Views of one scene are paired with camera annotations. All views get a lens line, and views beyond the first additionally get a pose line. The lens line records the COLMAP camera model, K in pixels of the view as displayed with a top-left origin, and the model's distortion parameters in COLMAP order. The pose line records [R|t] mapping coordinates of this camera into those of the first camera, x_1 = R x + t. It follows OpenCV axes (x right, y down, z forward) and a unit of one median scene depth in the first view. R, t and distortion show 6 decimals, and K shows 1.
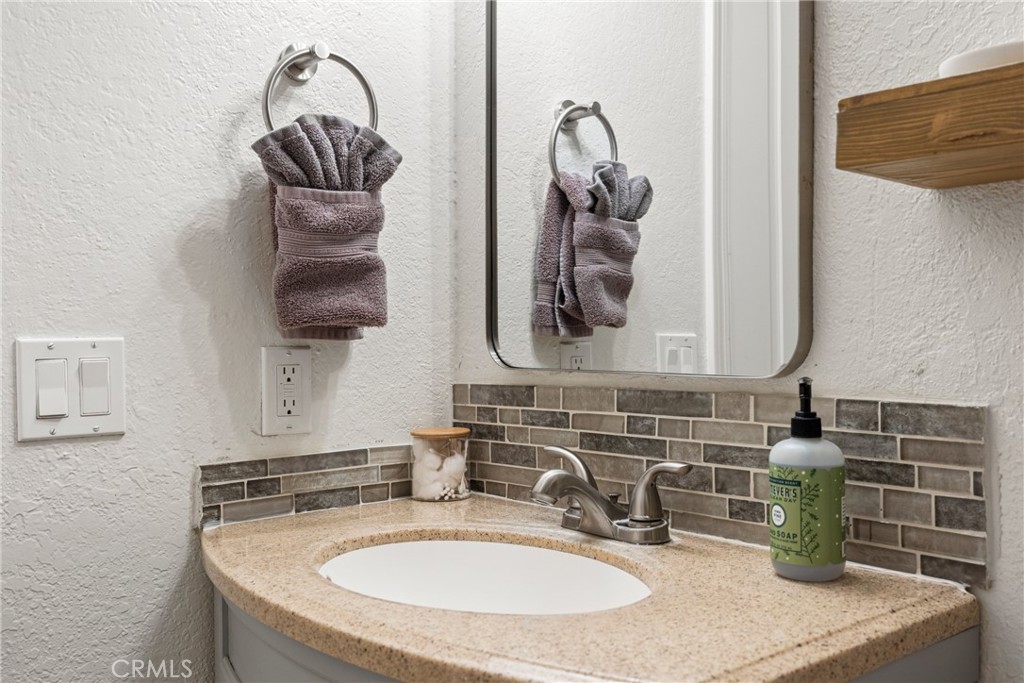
lens RADIAL K [[972.2, 0, 512.3], [0, 972.2, 342.2], [0, 0, 1]] dist [0.003744, 0.000000]
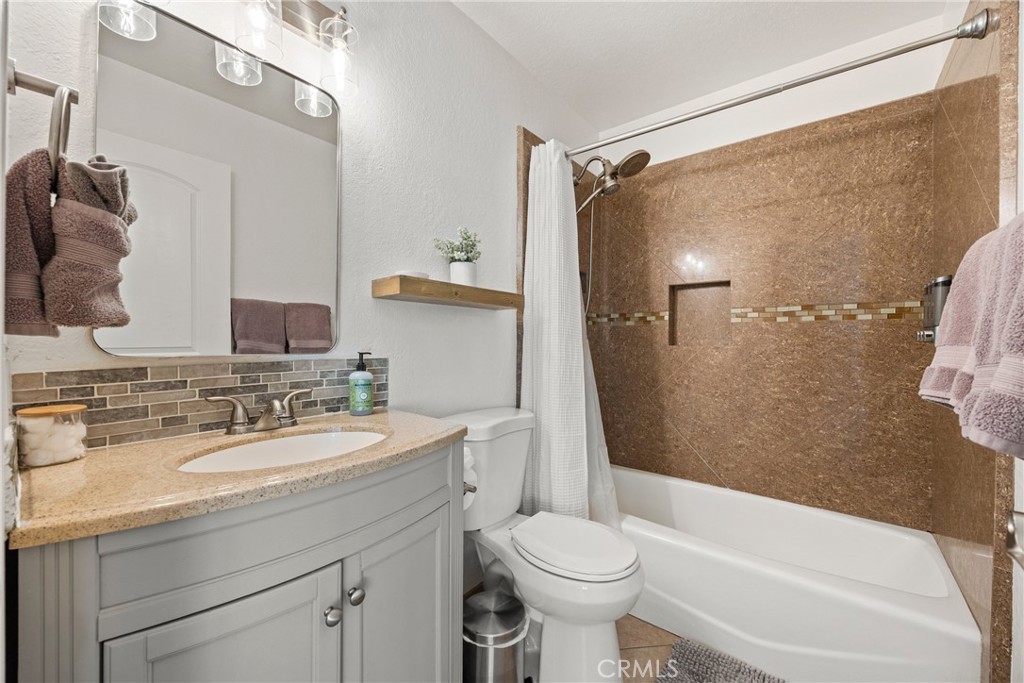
lens RADIAL K [[397.6, 0, 511.3], [0, 397.6, 341.7], [0, 0, 1]] dist [-0.002875, 0.000661]
pose [[-0.180671, -0.003384, 0.983538, -0.781699], [-0.006046, 0.999979, 0.002330, -0.003058], [-0.983525, -0.005525, -0.180687, 0.555041]]
